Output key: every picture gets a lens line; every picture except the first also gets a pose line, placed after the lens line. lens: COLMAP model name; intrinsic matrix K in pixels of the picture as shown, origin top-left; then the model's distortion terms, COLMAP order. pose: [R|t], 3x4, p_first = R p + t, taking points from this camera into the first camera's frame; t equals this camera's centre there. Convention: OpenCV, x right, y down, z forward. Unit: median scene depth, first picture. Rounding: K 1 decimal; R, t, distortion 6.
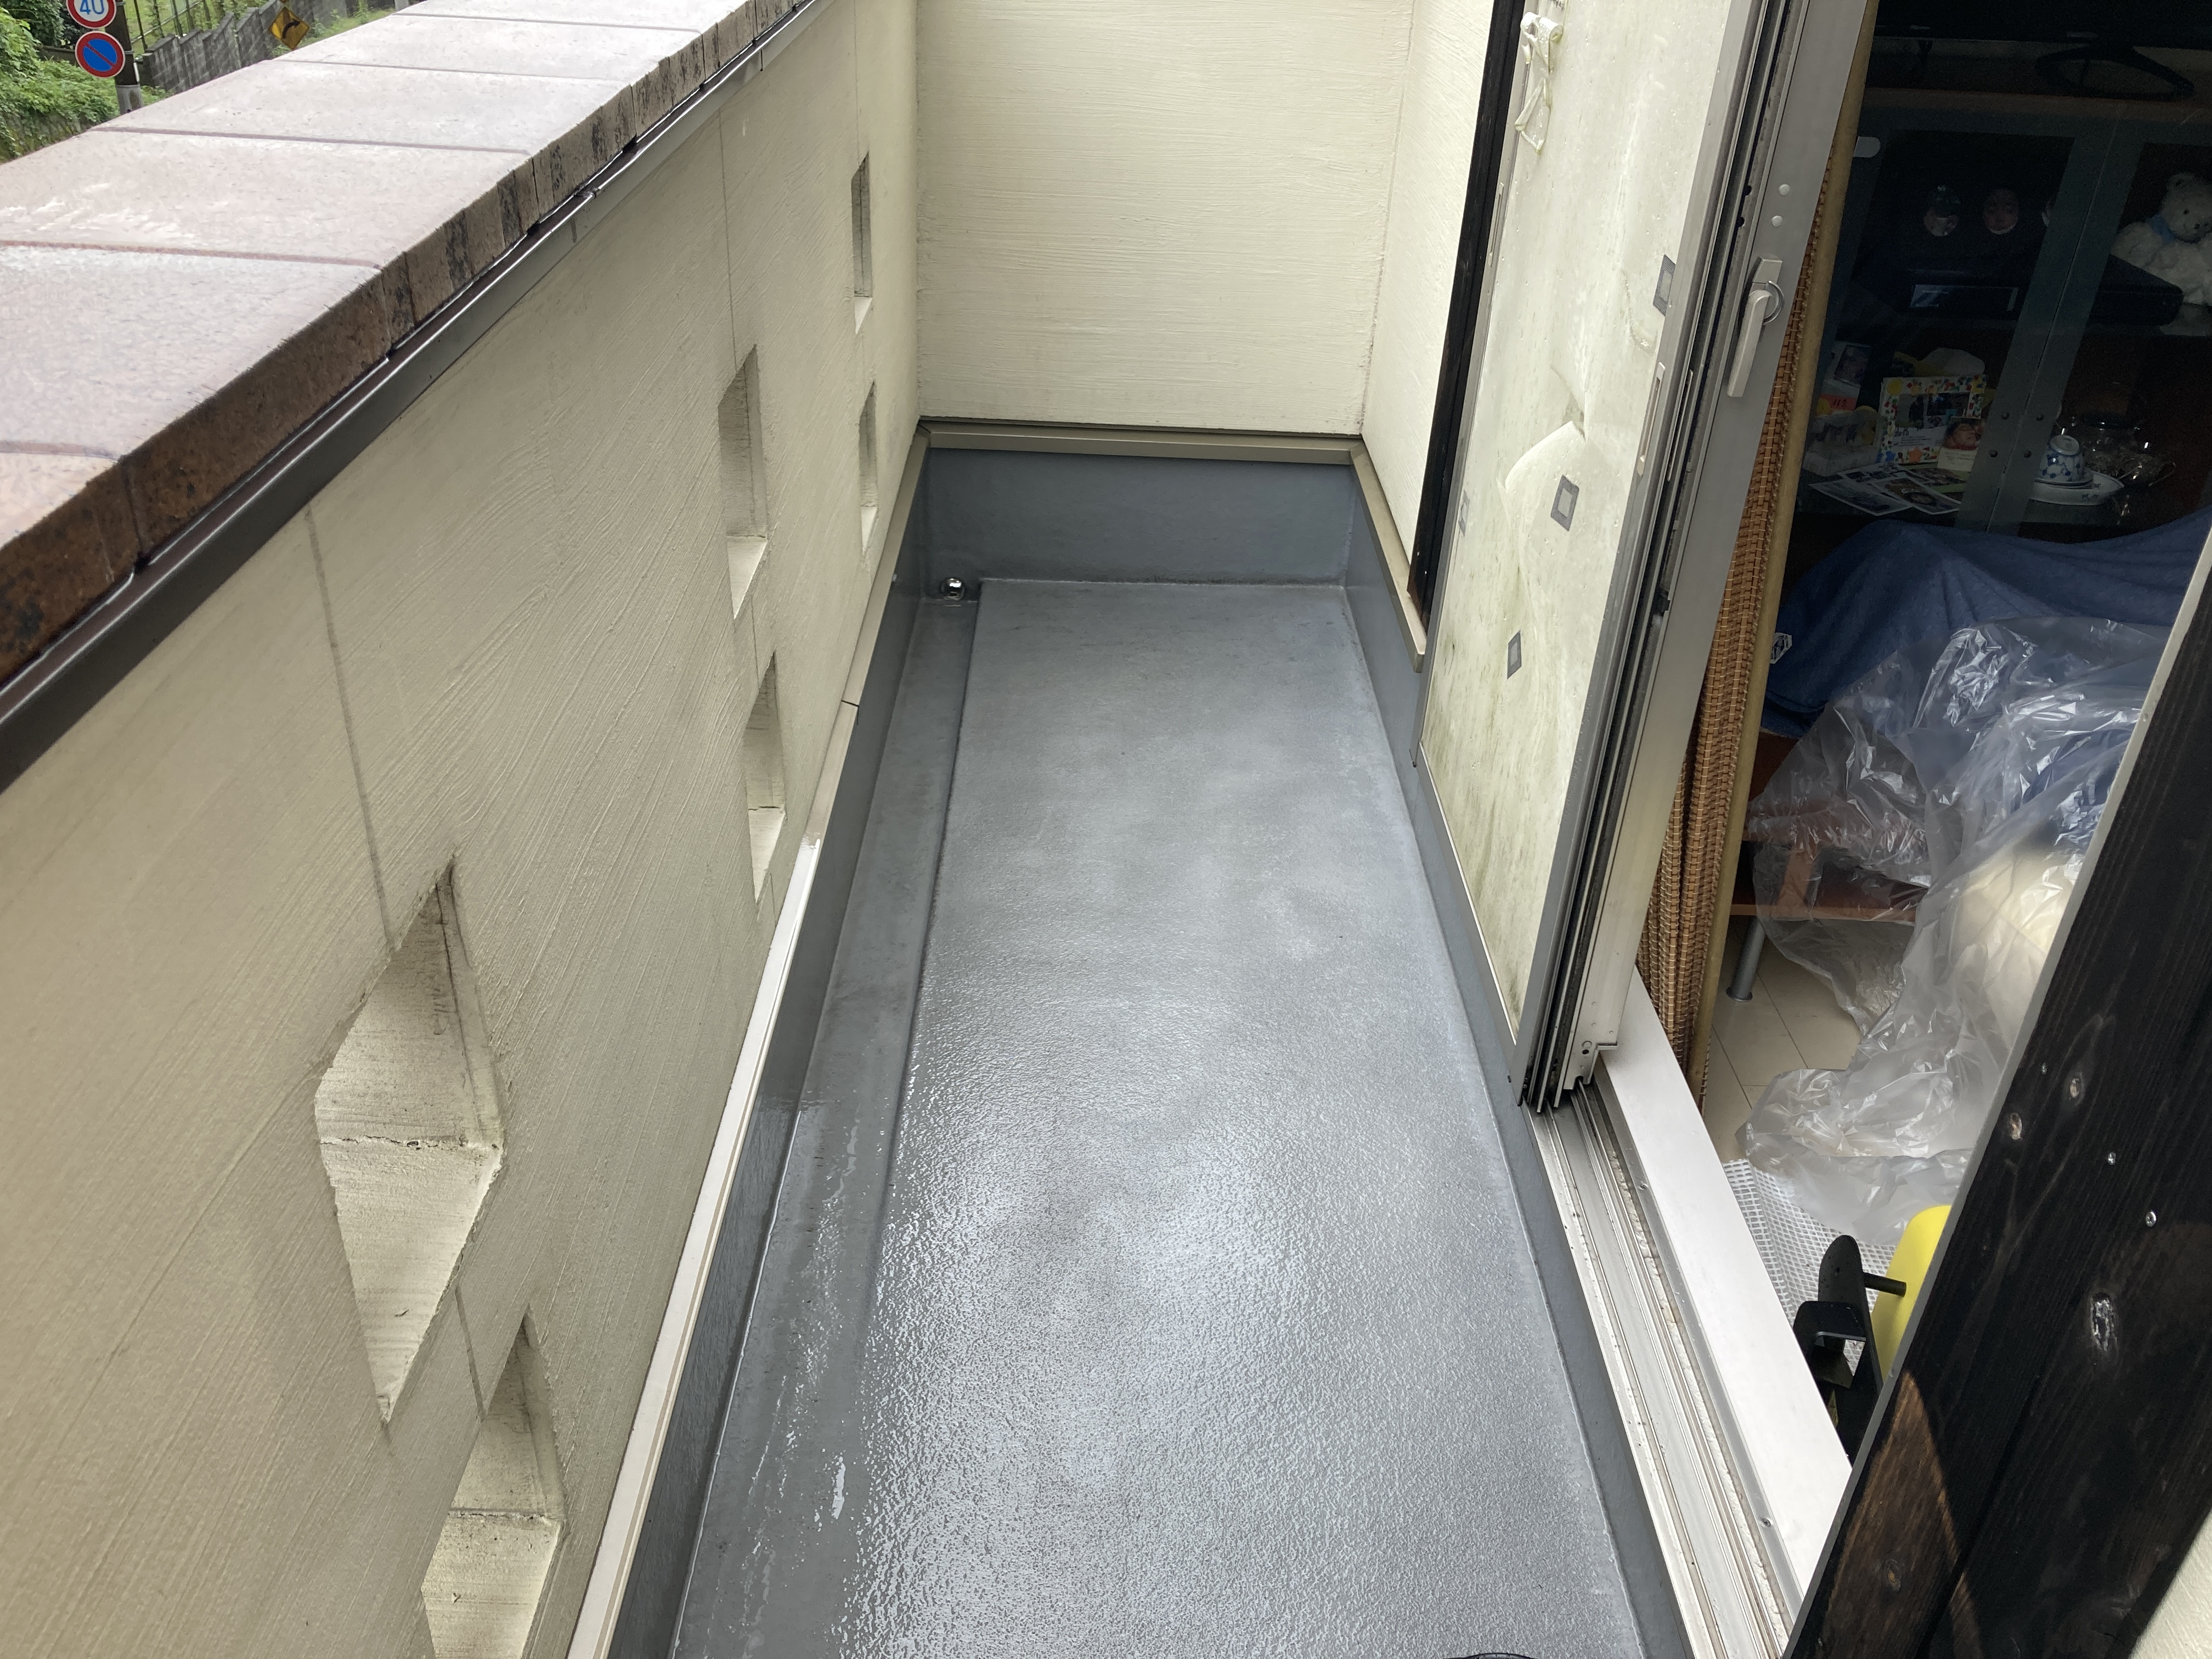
lens RADIAL K [[1790.9, 0, 1106.0], [0, 1790.9, 829.5], [0, 0, 1]] dist [0.020753, 0.001744]
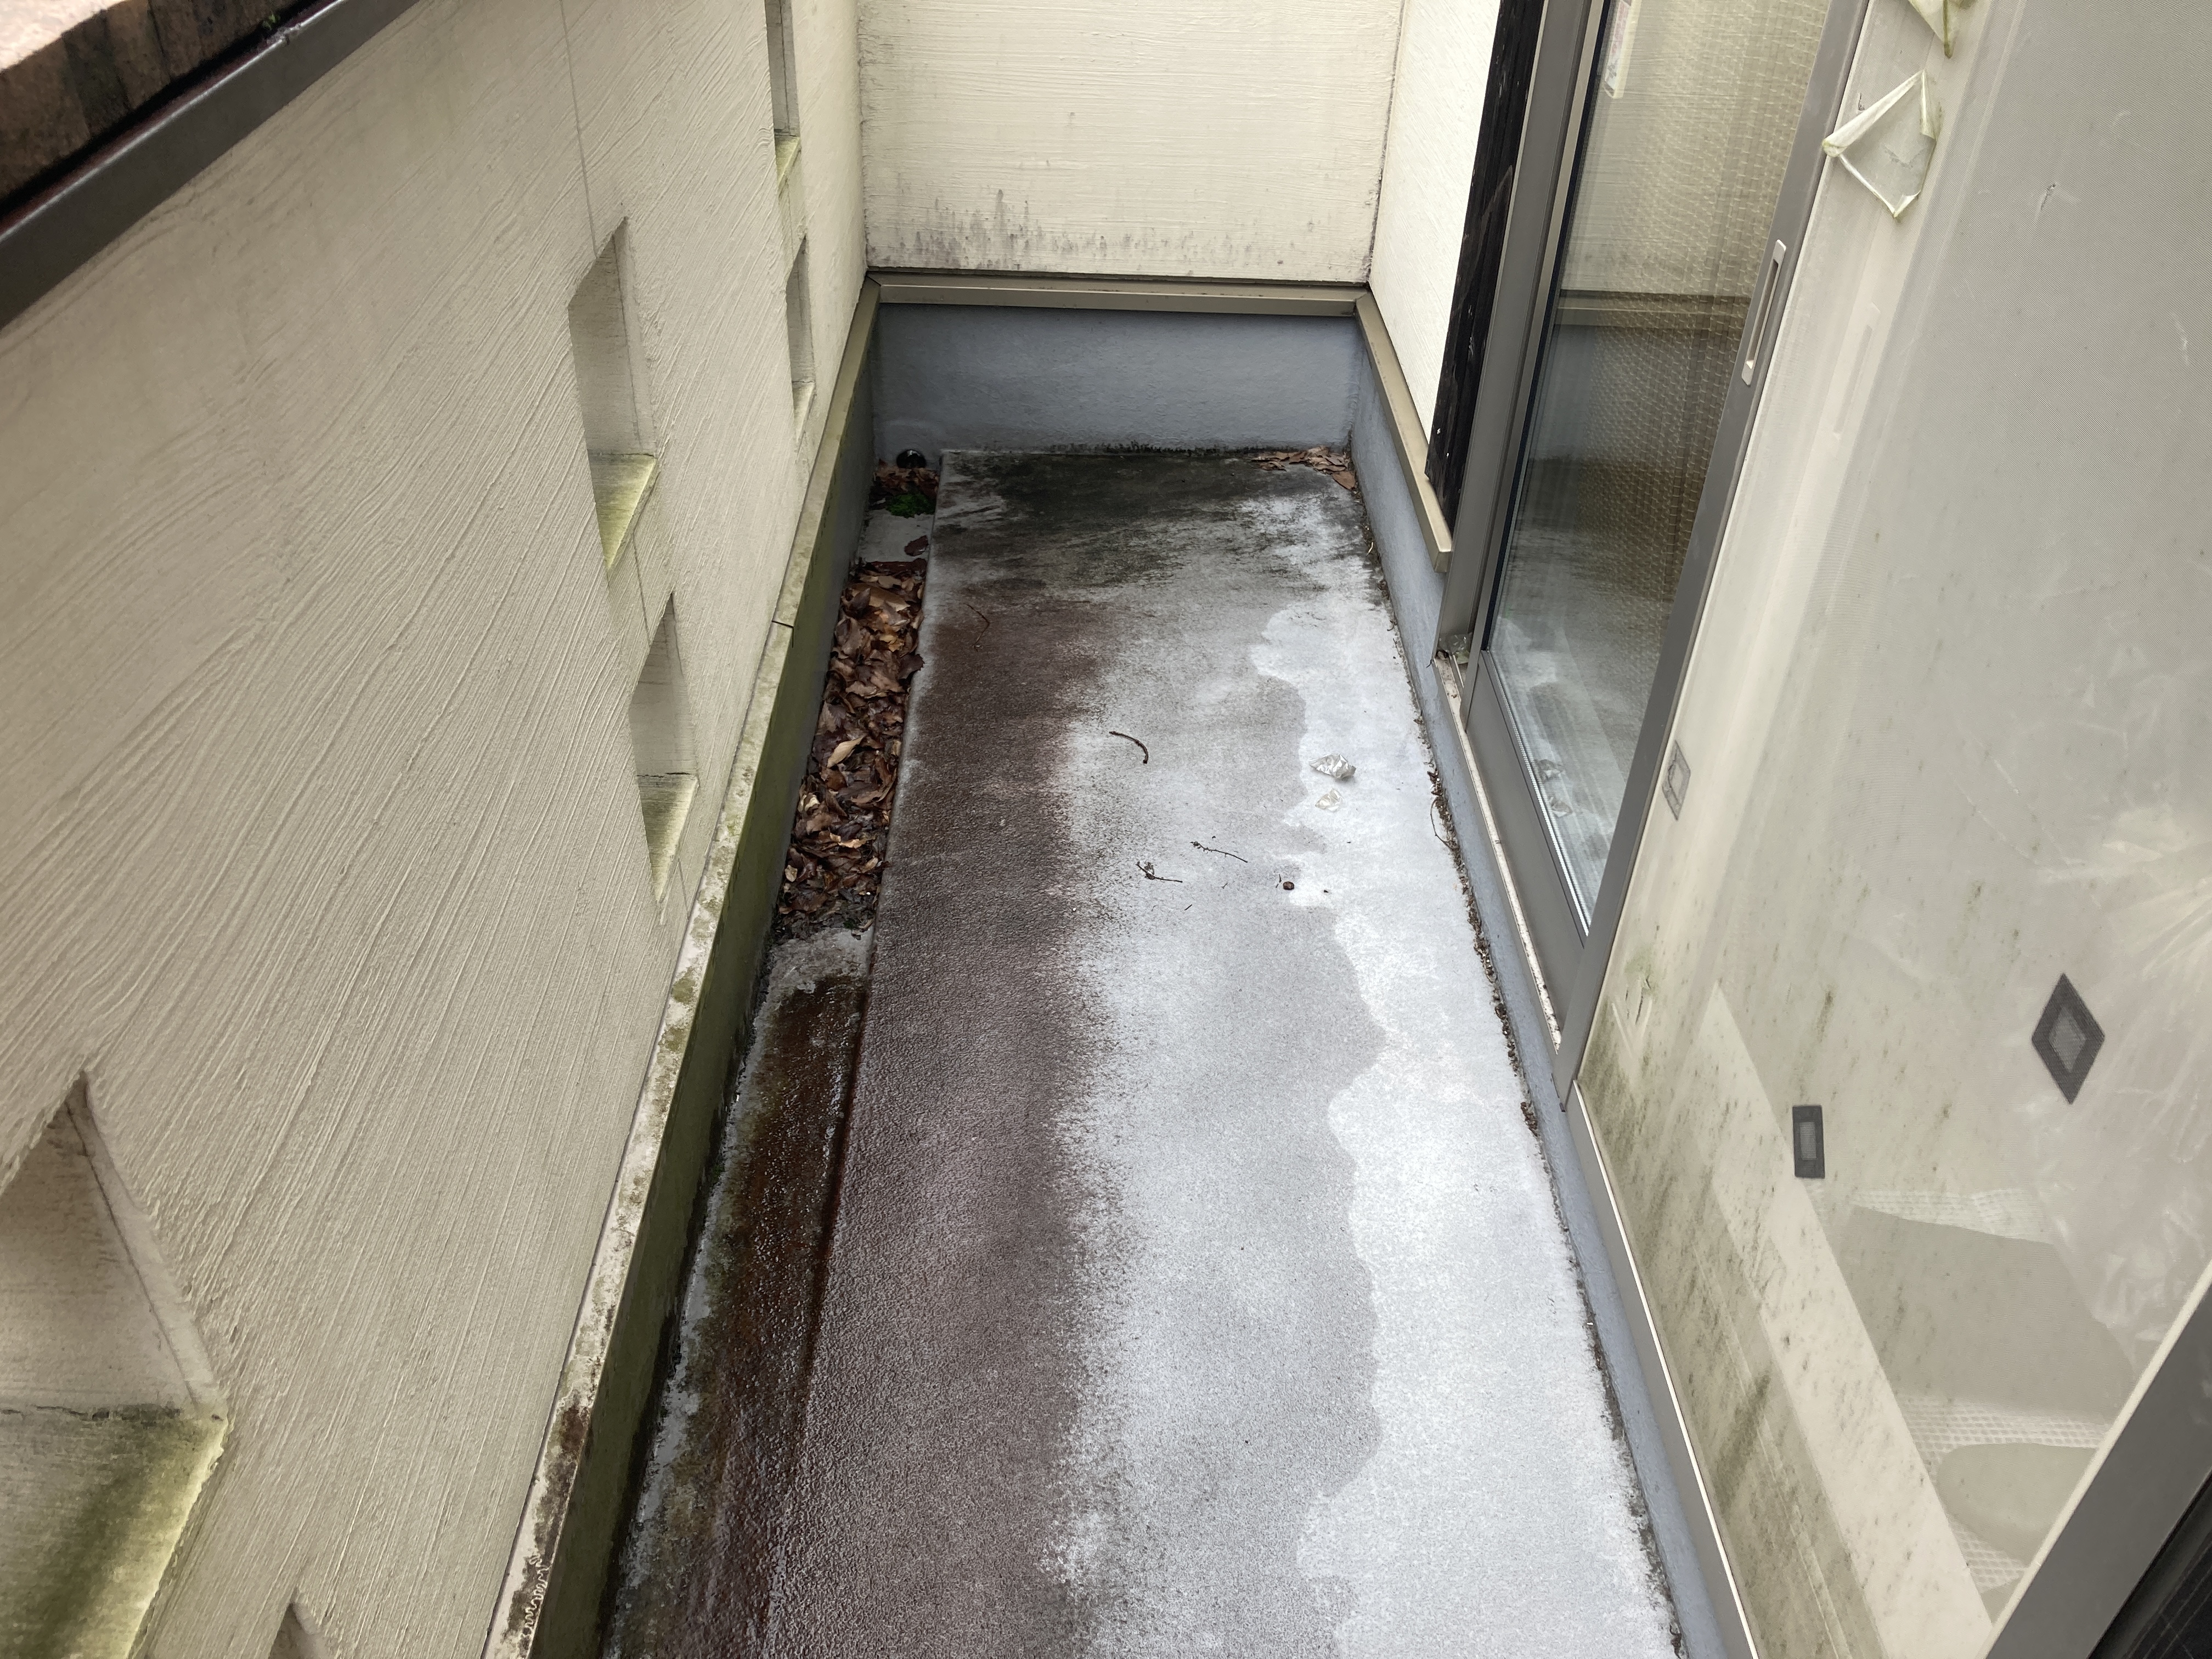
lens RADIAL K [[1823.3, 0, 1106.0], [0, 1823.3, 829.5], [0, 0, 1]] dist [-0.005303, 0.000299]
pose [[0.999887, -0.014216, 0.004970, 0.008901], [0.013717, 0.995929, 0.089096, -0.061891], [-0.006216, -0.089018, 0.996011, 0.152462]]
